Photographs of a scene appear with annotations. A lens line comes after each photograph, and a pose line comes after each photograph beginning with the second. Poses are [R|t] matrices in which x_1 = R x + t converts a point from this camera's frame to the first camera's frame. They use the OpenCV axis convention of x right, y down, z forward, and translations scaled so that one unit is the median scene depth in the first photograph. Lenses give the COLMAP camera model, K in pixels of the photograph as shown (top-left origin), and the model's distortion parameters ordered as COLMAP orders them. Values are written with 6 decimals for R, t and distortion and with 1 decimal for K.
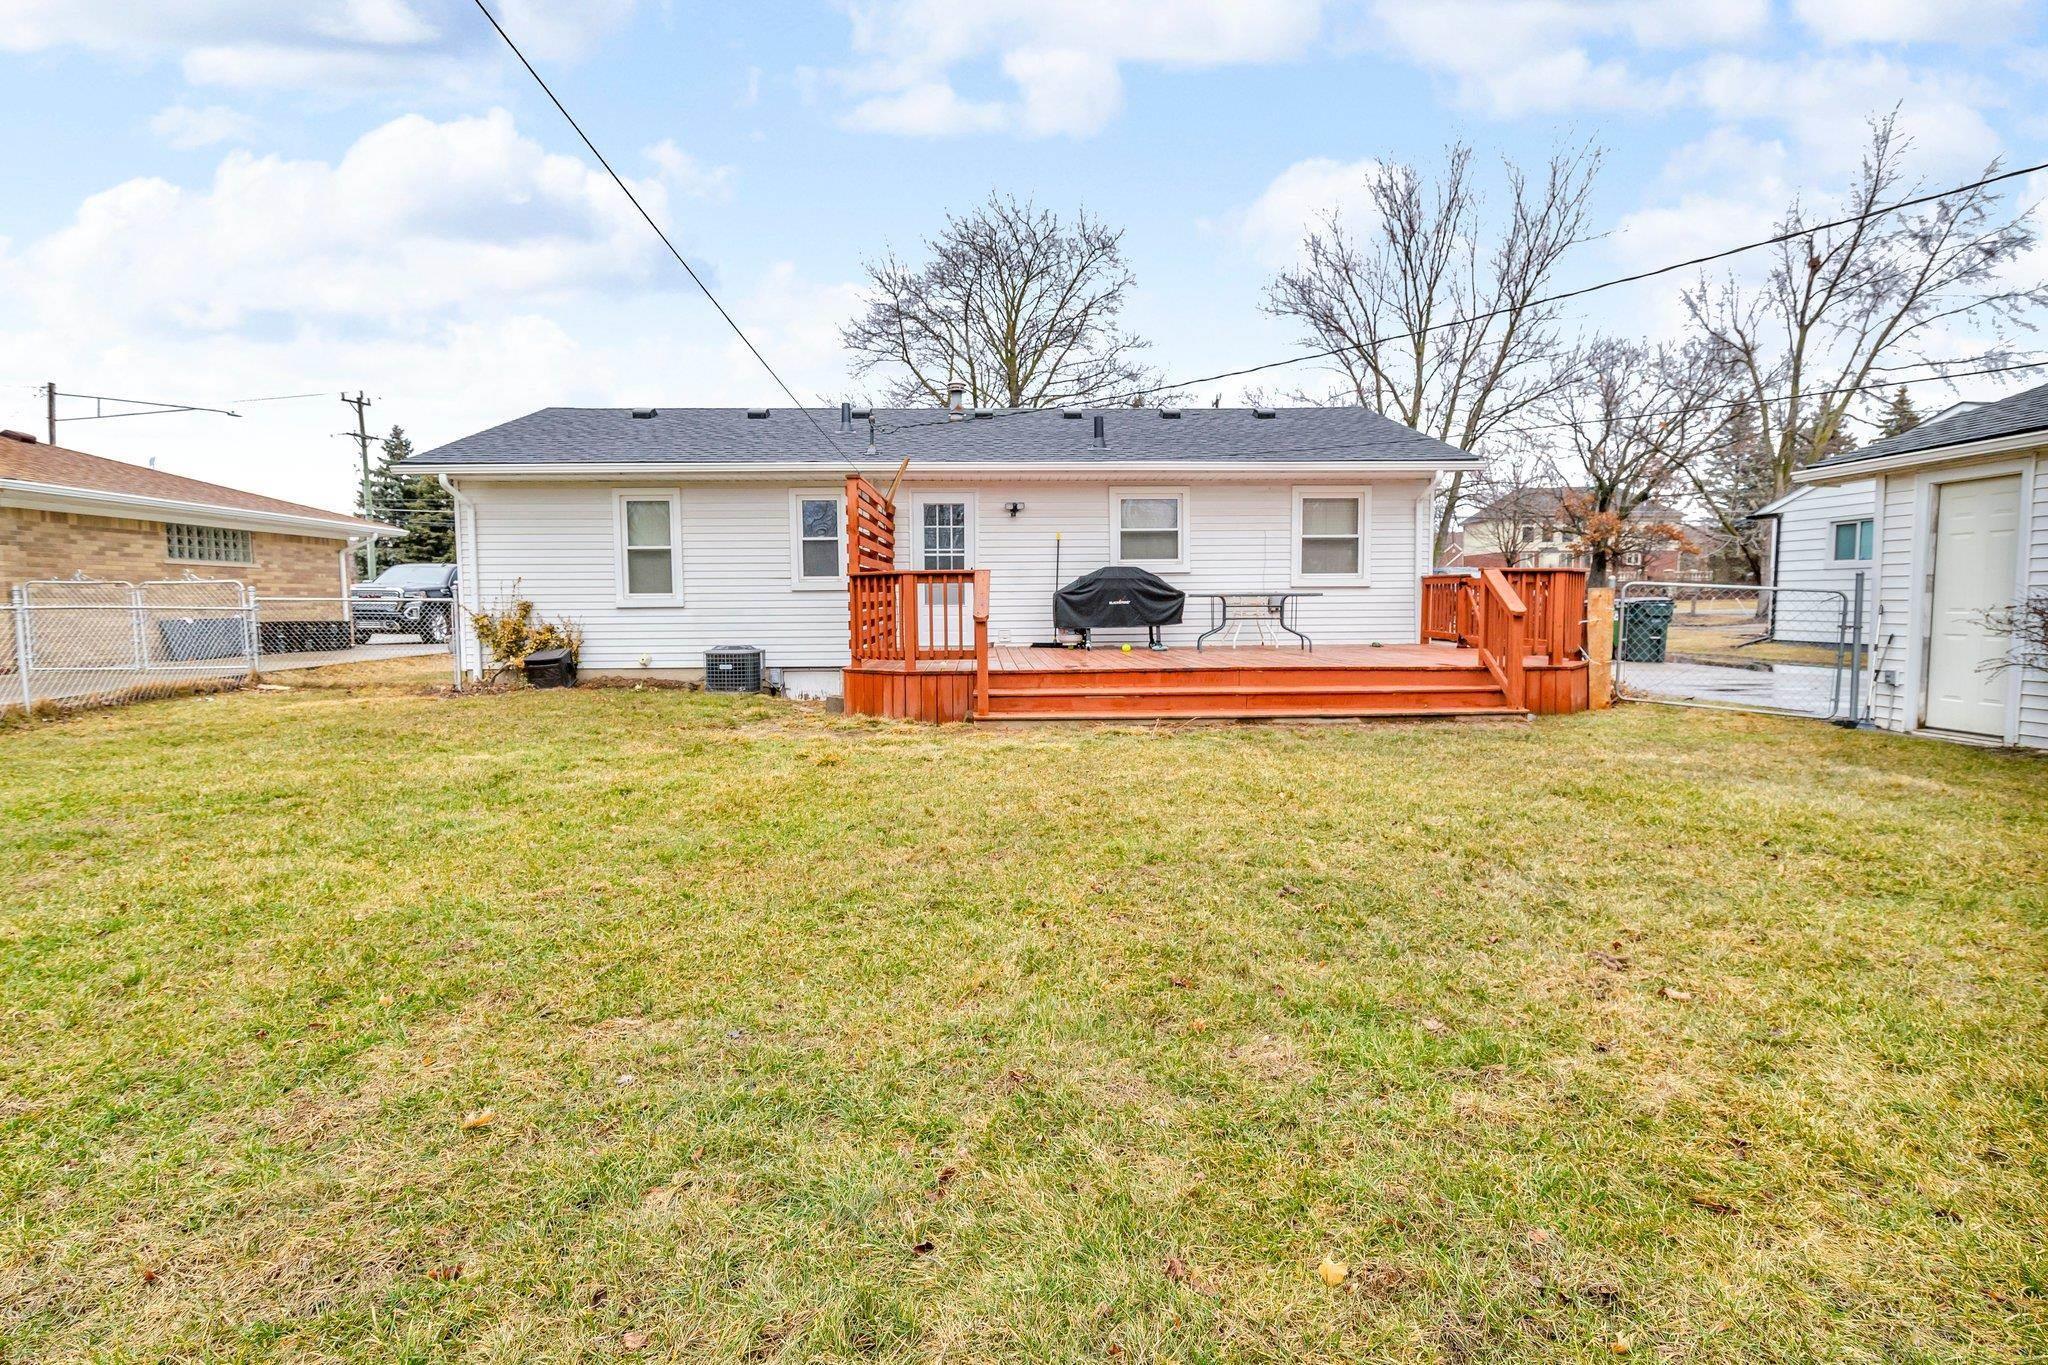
lens RADIAL K [[1038.9, 0, 1038.3], [0, 1038.9, 681.2], [0, 0, 1]] dist [0.003634, -0.000252]
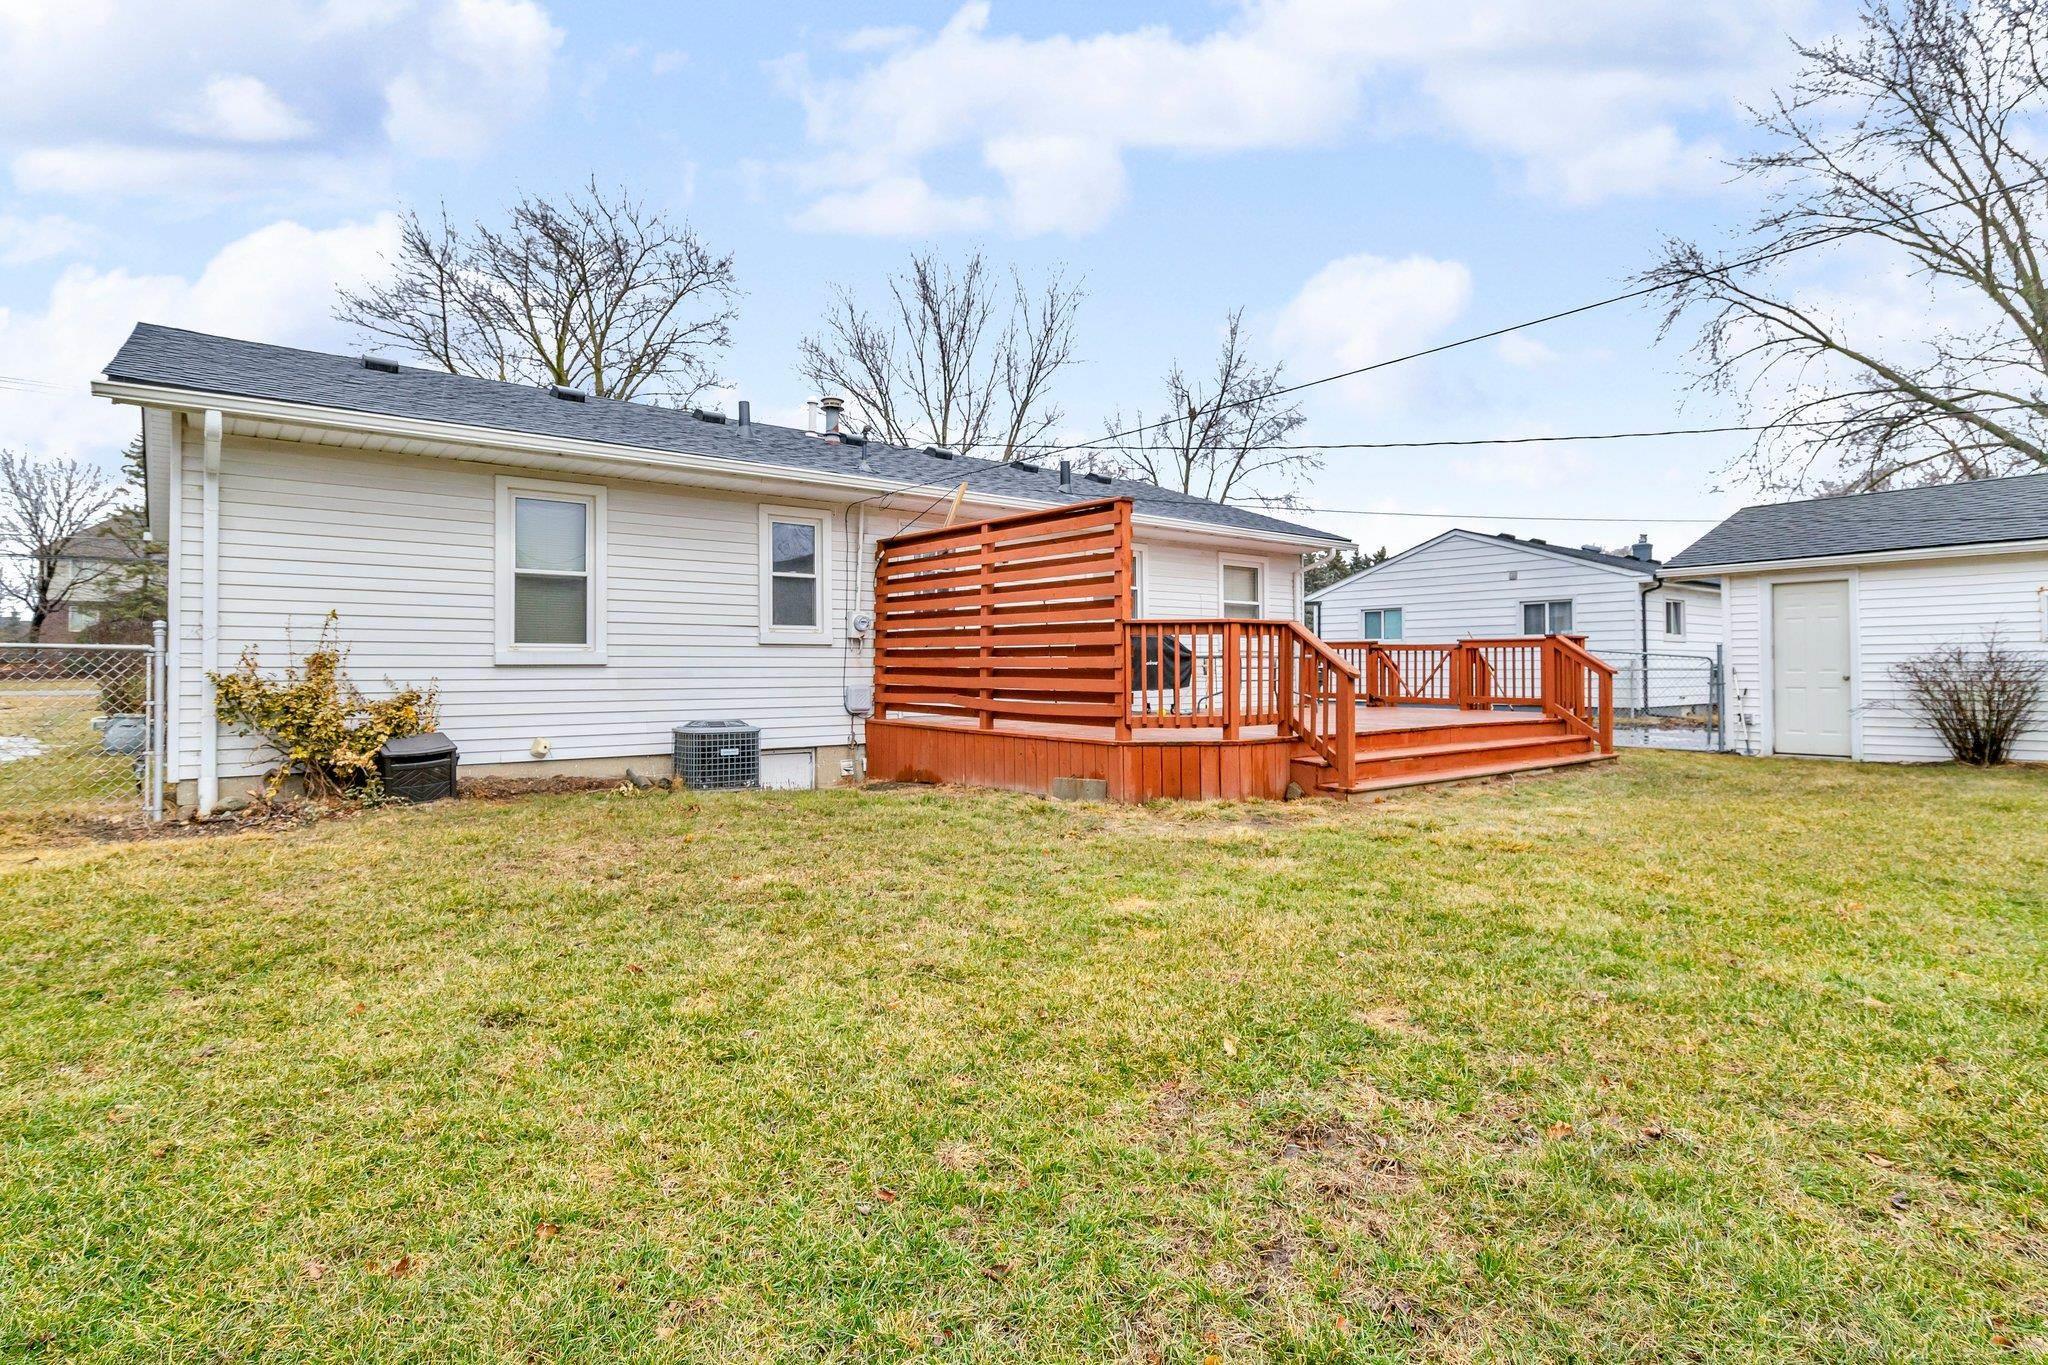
lens RADIAL K [[1038.9, 0, 1034.5], [0, 1038.9, 668.8], [0, 0, 1]] dist [0.003634, -0.000252]
pose [[0.793549, 0.005618, 0.608480, -0.530613], [0.043830, 0.996832, -0.066365, -0.013149], [-0.606926, 0.079334, 0.790789, 0.312224]]
